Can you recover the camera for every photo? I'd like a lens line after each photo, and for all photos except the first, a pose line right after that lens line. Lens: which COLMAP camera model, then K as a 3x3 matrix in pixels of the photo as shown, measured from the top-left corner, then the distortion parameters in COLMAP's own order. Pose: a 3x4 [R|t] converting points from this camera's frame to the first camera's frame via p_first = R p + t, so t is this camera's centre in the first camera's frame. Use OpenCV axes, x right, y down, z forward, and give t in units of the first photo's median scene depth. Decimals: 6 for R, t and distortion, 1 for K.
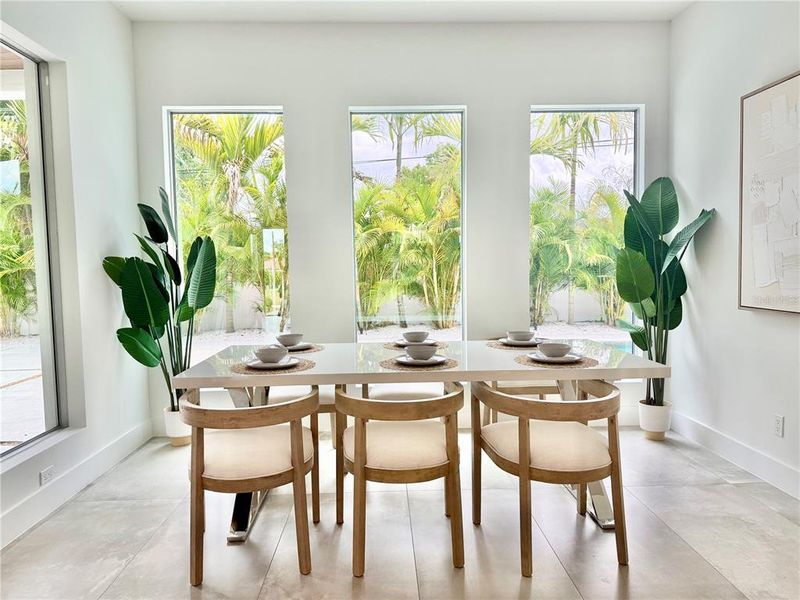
lens RADIAL K [[563.9, 0, 402.6], [0, 563.9, 303.8], [0, 0, 1]] dist [0.076112, -0.107343]
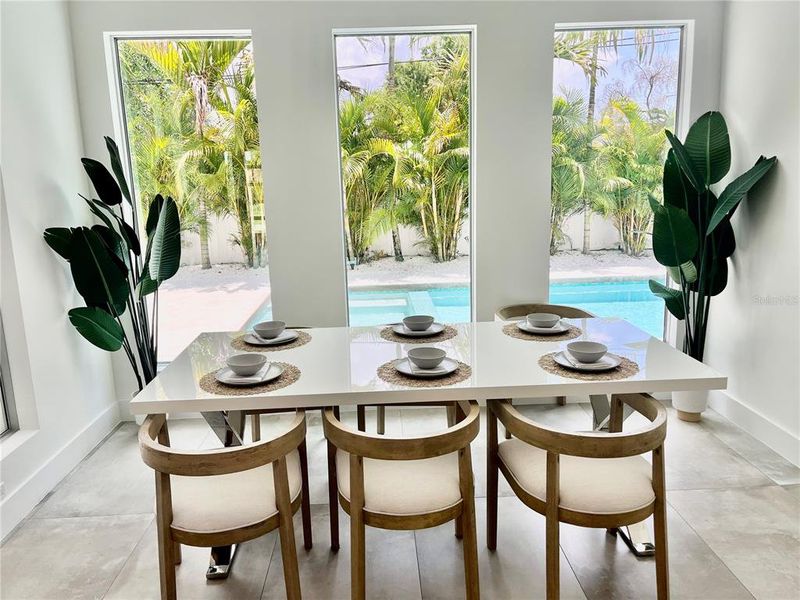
lens RADIAL K [[617.7, 0, 397.1], [0, 617.7, 299.1], [0, 0, 1]] dist [0.016133, -0.000057]
pose [[0.999913, -0.013211, -0.000656, -0.007952], [0.013185, 0.991537, 0.129152, -0.098919], [-0.001055, -0.129150, 0.991625, 0.090383]]
